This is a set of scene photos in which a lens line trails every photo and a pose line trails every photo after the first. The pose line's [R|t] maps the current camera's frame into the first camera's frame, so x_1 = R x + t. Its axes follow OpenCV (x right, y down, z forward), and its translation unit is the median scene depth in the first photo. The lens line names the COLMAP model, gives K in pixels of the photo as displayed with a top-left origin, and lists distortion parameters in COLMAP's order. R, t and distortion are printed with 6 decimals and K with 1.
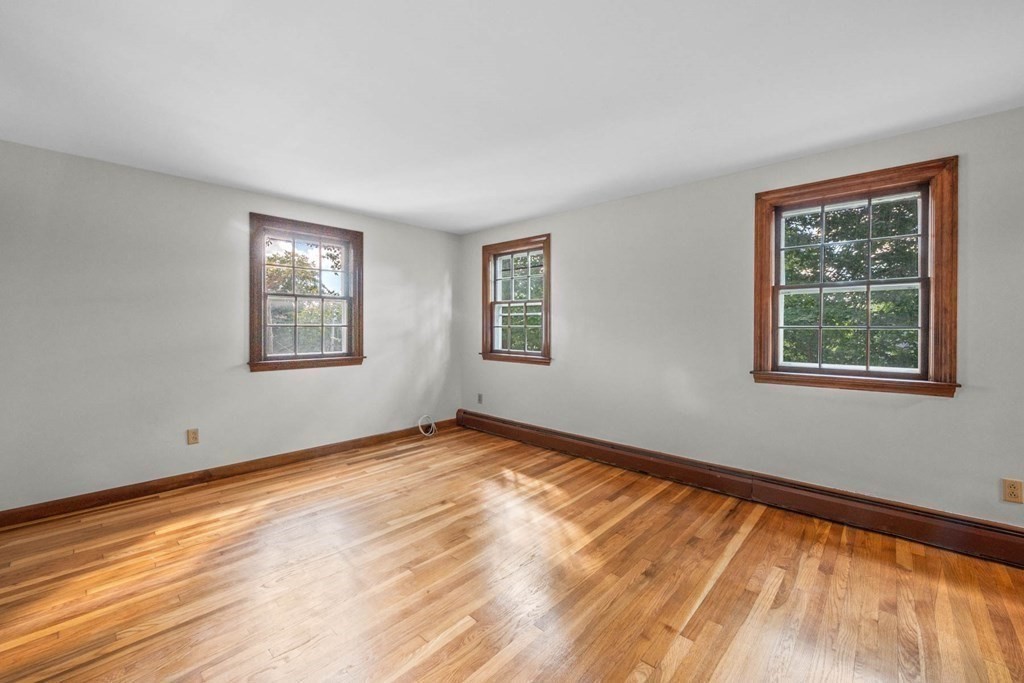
lens RADIAL K [[414.1, 0, 525.5], [0, 414.1, 333.1], [0, 0, 1]] dist [-0.003822, 0.000175]
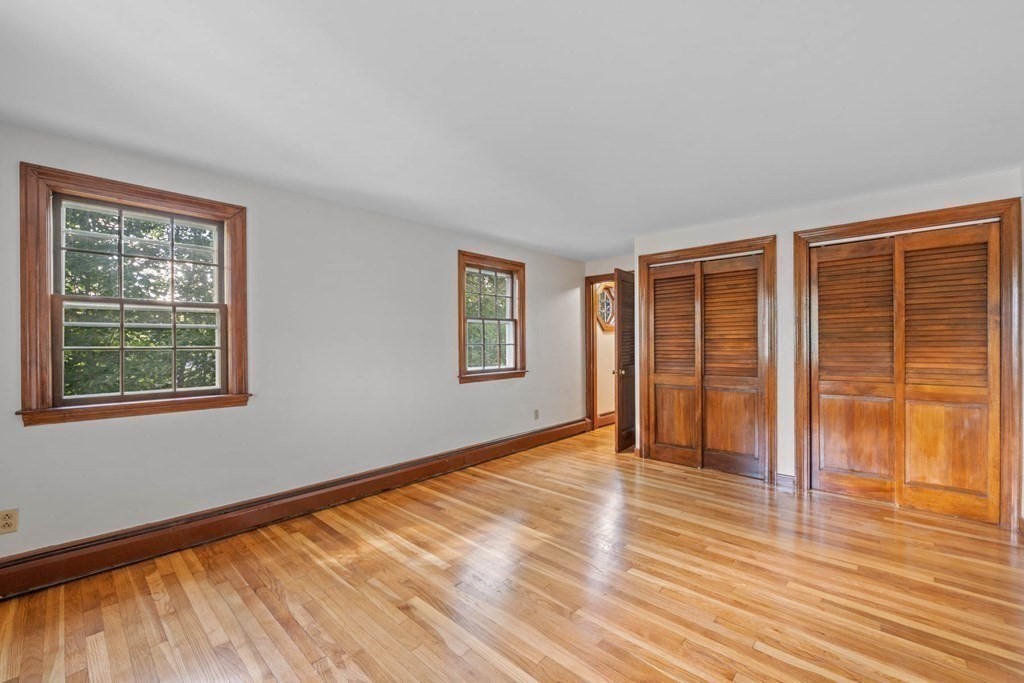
lens RADIAL K [[414.1, 0, 513.7], [0, 414.1, 341.2], [0, 0, 1]] dist [-0.003822, 0.000175]
pose [[0.016144, 0.005889, 0.999852, -0.726015], [0.025488, 0.999655, -0.006299, -0.010207], [-0.999545, 0.025586, 0.015989, 0.673810]]
